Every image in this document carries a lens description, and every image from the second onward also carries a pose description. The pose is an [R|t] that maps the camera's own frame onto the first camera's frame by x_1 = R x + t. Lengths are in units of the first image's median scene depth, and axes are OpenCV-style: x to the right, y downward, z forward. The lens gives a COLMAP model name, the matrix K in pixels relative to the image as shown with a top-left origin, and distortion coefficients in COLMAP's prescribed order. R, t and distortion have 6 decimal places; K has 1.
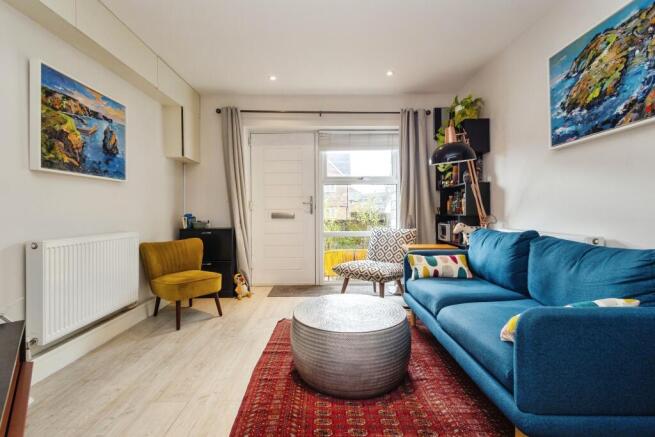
lens RADIAL K [[302.1, 0, 326.3], [0, 302.1, 215.4], [0, 0, 1]] dist [0.008295, -0.002825]
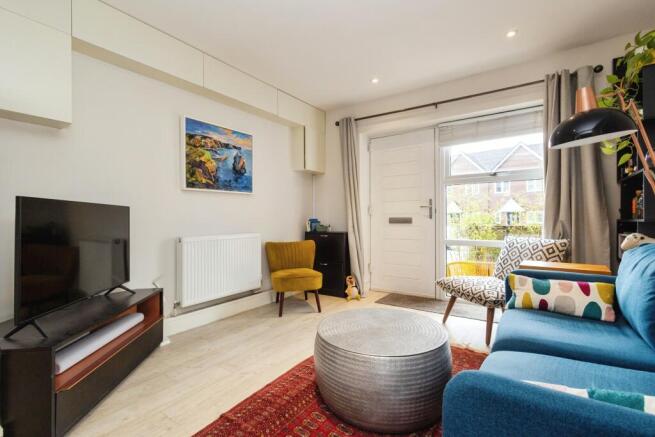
lens RADIAL K [[302.1, 0, 325.5], [0, 302.1, 220.2], [0, 0, 1]] dist [0.008295, -0.002825]
pose [[0.815006, 0.003274, -0.579443, 0.328812], [-0.002572, 0.999995, 0.002032, -0.002875], [0.579447, -0.000166, 0.815010, 0.131338]]
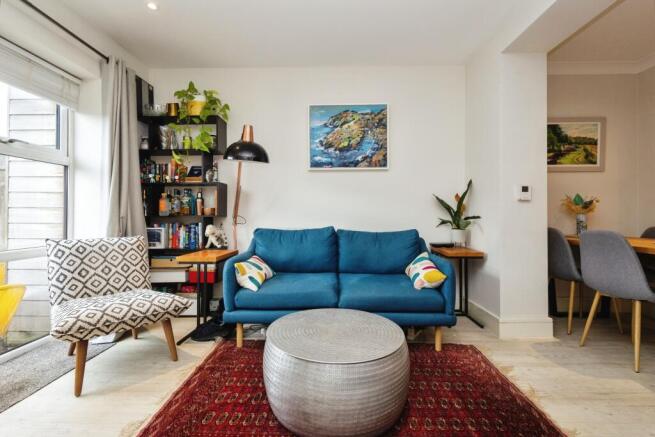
lens RADIAL K [[302.1, 0, 321.8], [0, 302.1, 214.1], [0, 0, 1]] dist [0.008295, -0.002825]
pose [[0.028762, 0.010254, 0.999534, -0.542523], [0.009681, 0.999898, -0.010536, 0.004317], [-0.999539, 0.009980, 0.028660, 0.737263]]
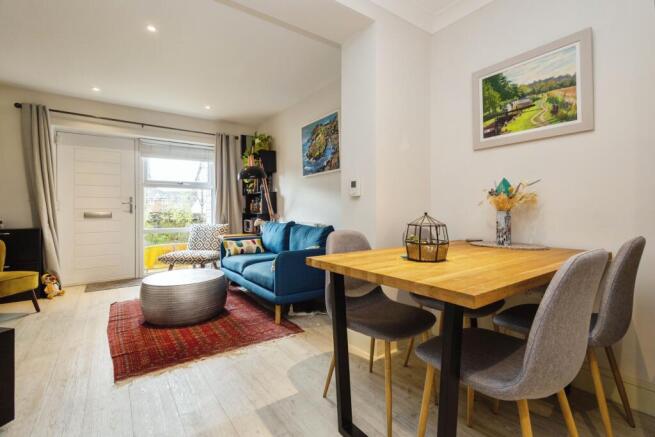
lens RADIAL K [[302.1, 0, 328.4], [0, 302.1, 209.3], [0, 0, 1]] dist [0.008295, -0.002825]
pose [[0.814532, 0.002945, 0.580111, -0.158056], [0.008071, 0.999833, -0.016409, 0.006544], [-0.580062, 0.018047, 0.814372, -0.467874]]
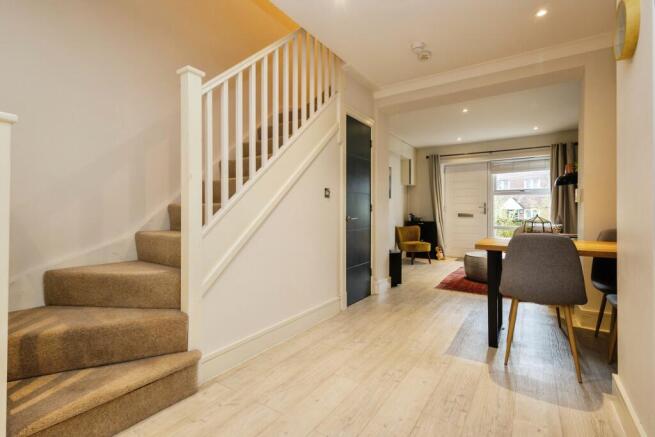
lens RADIAL K [[302.1, 0, 328.8], [0, 302.1, 212.9], [0, 0, 1]] dist [0.008295, -0.002825]
pose [[0.829112, 0.006506, -0.559045, 0.241484], [-0.011266, 0.999924, -0.005072, 0.009638], [0.558969, 0.010504, 0.829122, -1.174961]]
